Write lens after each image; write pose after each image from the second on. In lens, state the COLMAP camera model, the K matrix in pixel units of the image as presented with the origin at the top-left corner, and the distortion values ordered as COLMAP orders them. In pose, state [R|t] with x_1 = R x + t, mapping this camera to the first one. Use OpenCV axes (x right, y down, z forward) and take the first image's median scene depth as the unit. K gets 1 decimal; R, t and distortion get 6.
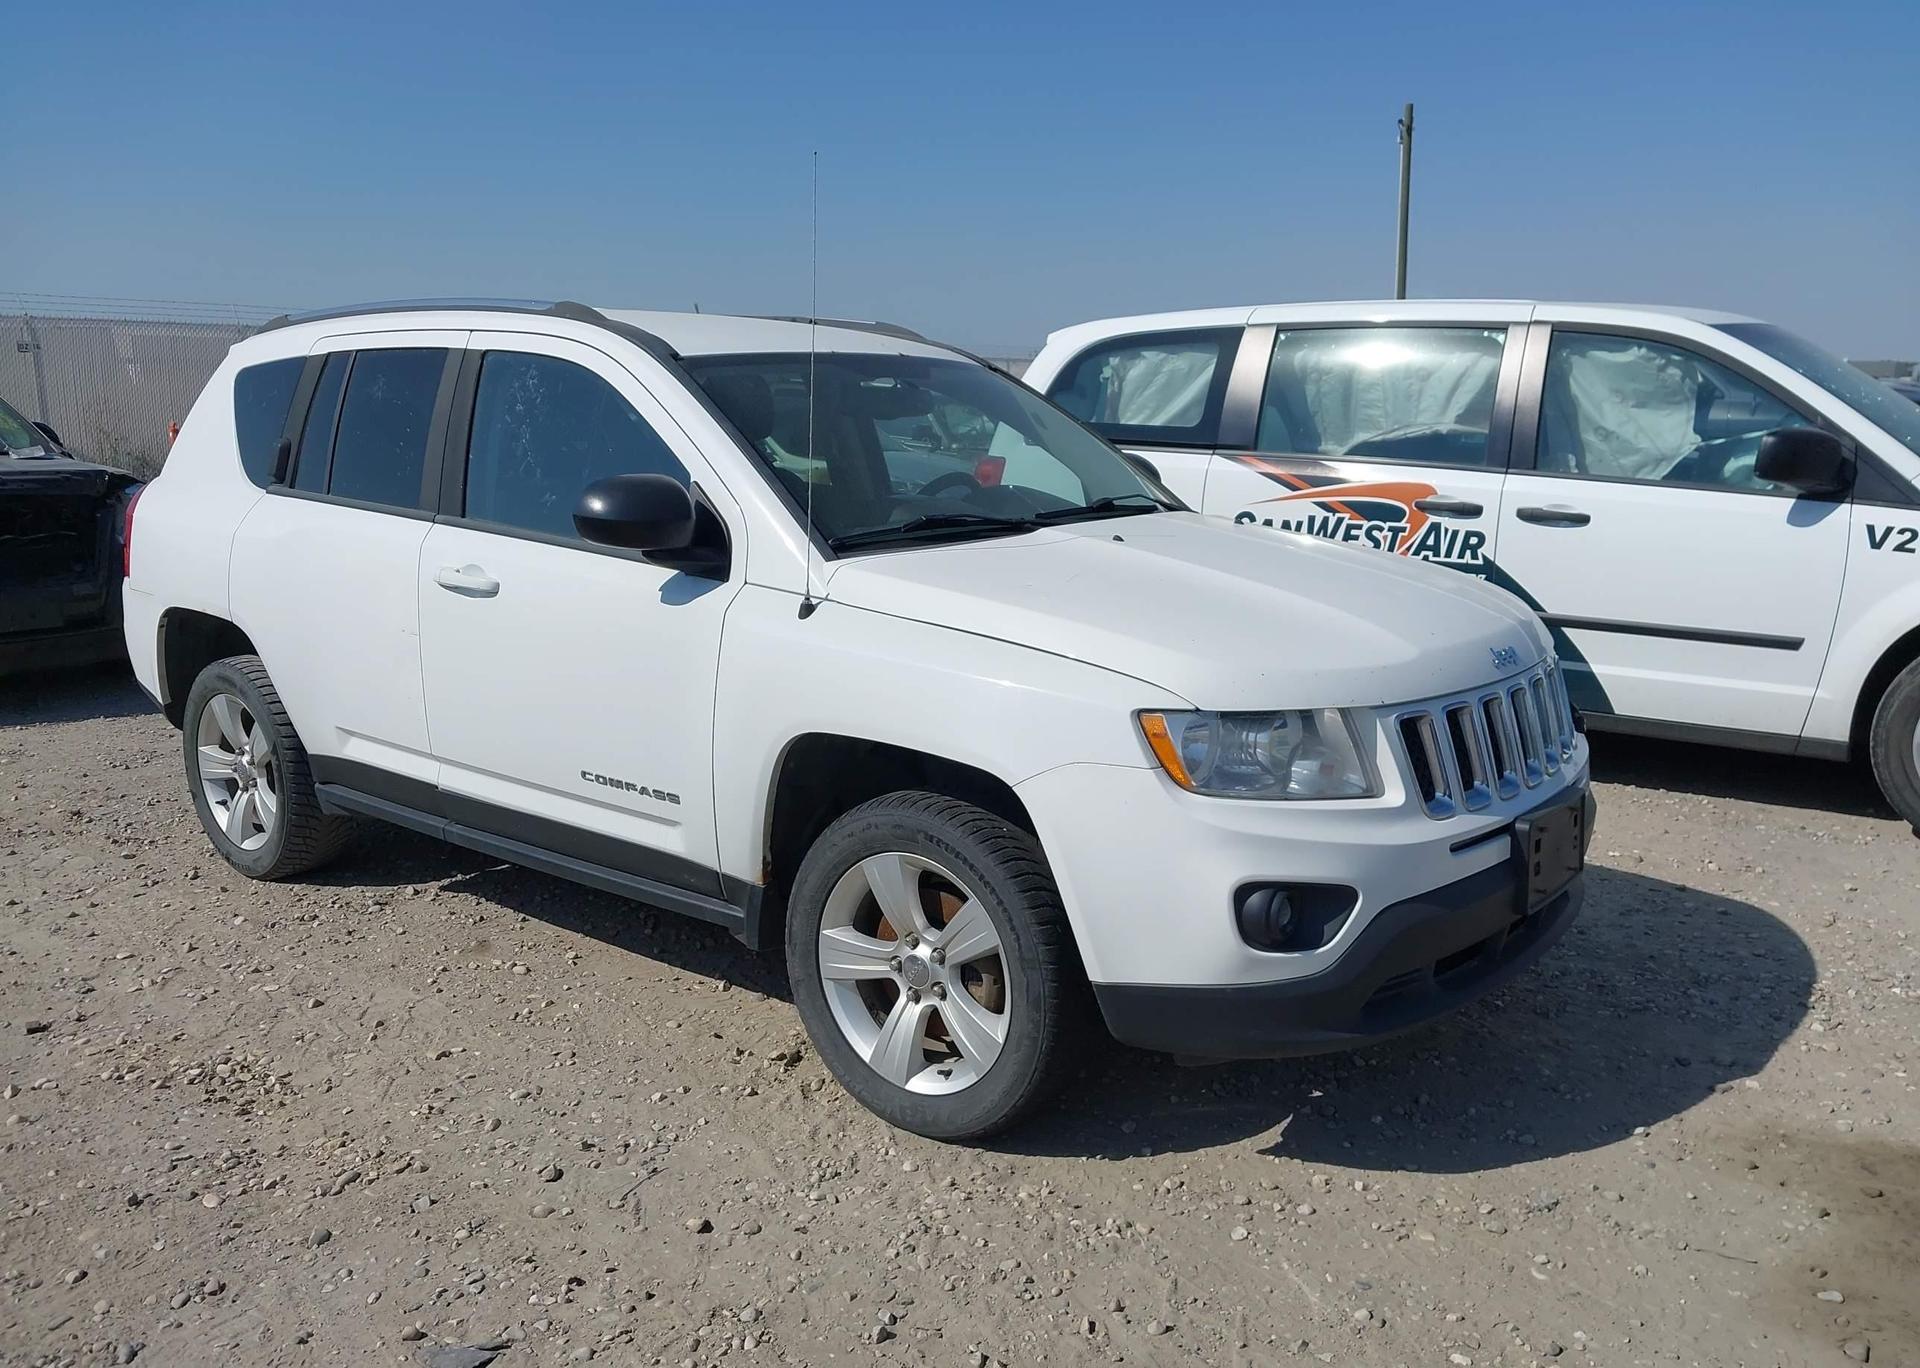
lens RADIAL K [[1616.2, 0, 1011.8], [0, 1616.2, 693.0], [0, 0, 1]] dist [0.009228, -0.018527]
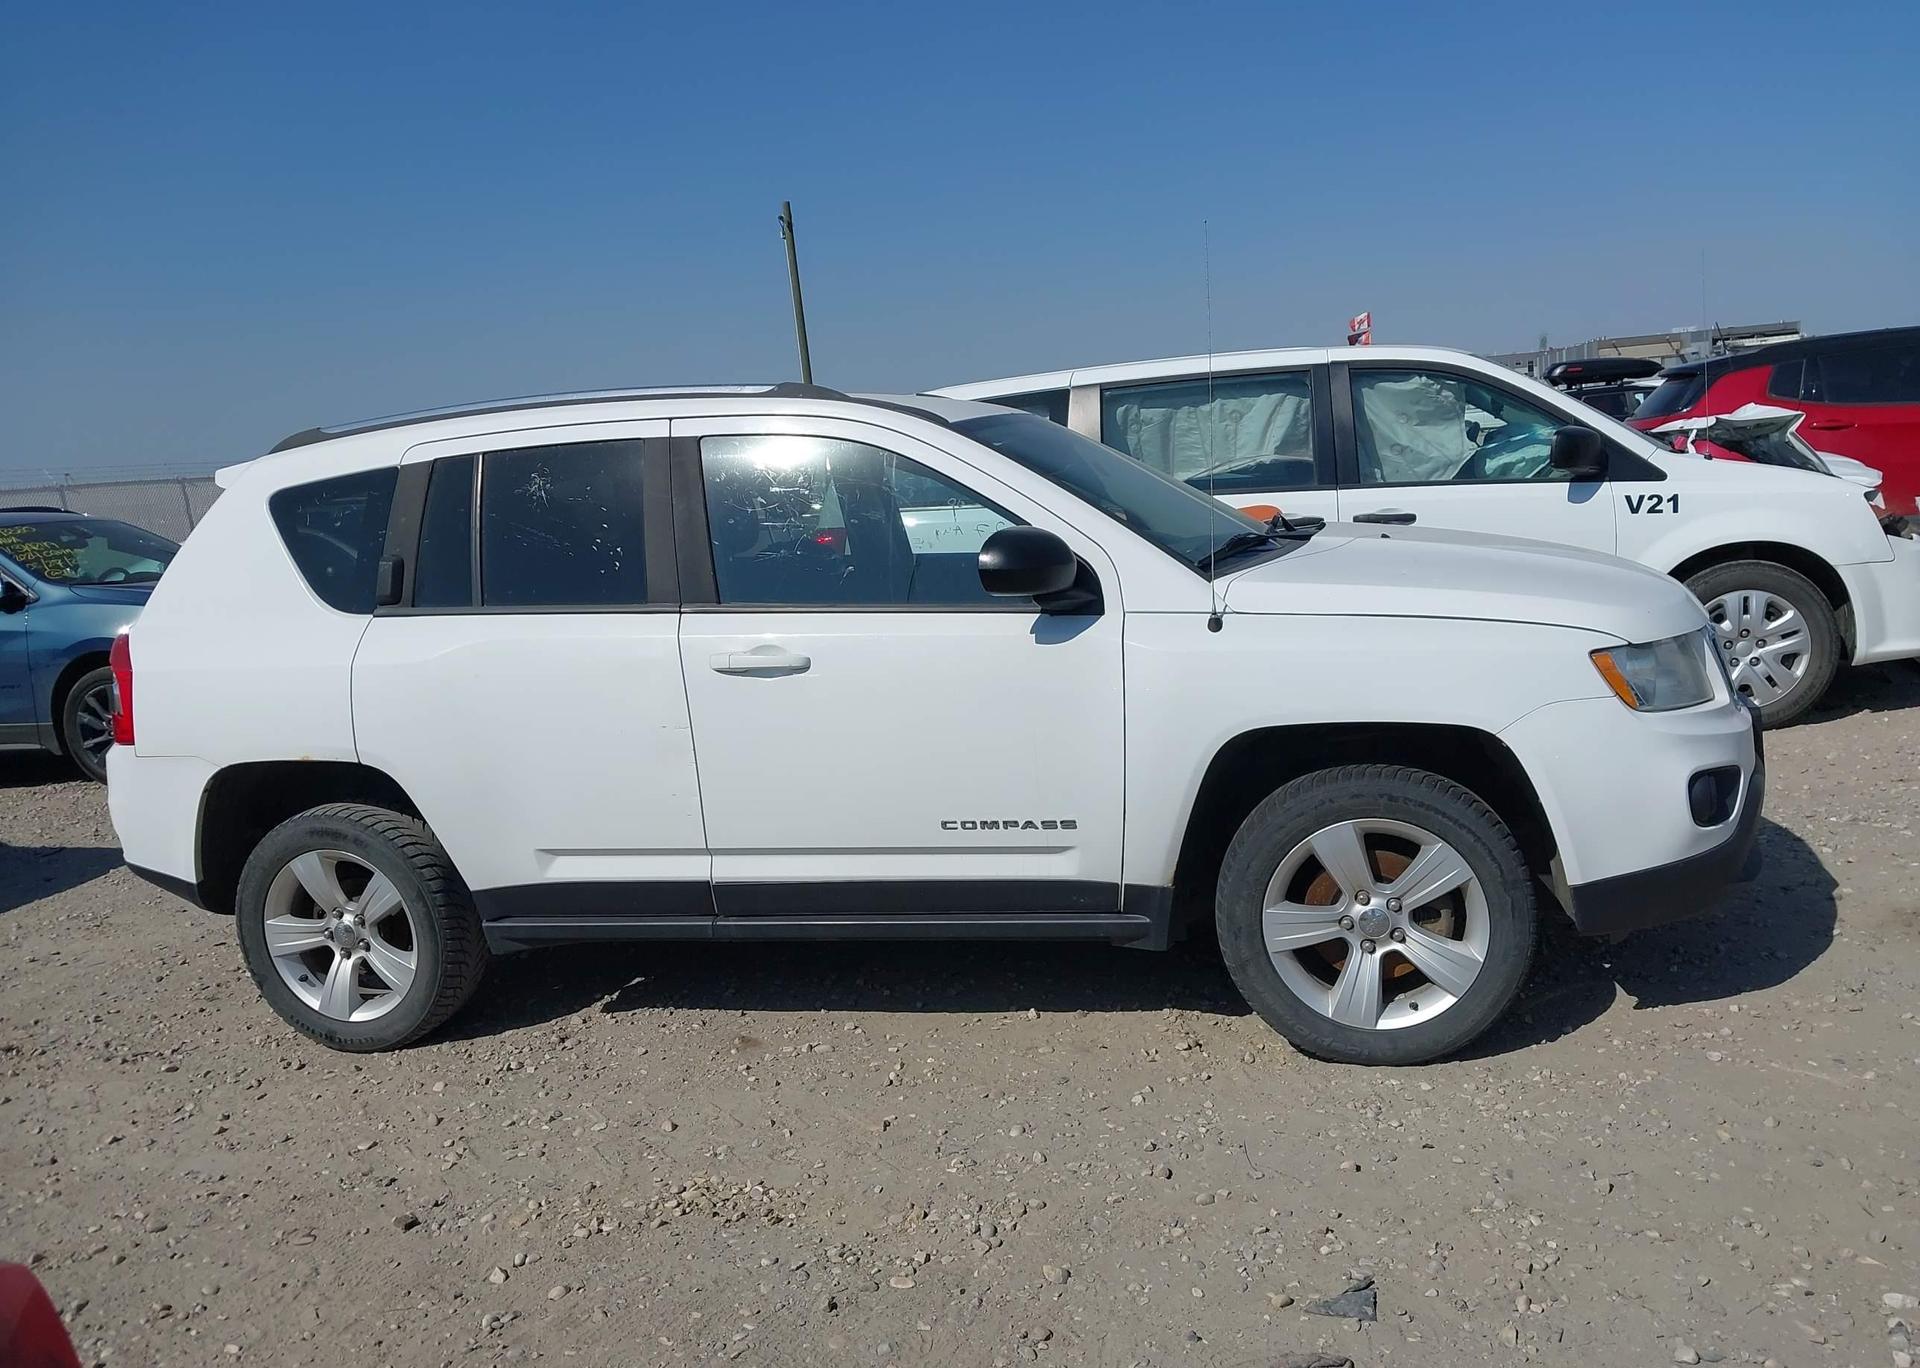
lens RADIAL K [[1616.2, 0, 987.1], [0, 1616.2, 663.1], [0, 0, 1]] dist [0.009228, -0.018527]
pose [[0.906259, -0.135720, 0.400343, -0.572373], [0.165321, 0.985421, -0.040171, -0.005468], [-0.389054, 0.102591, 0.915484, 0.033747]]
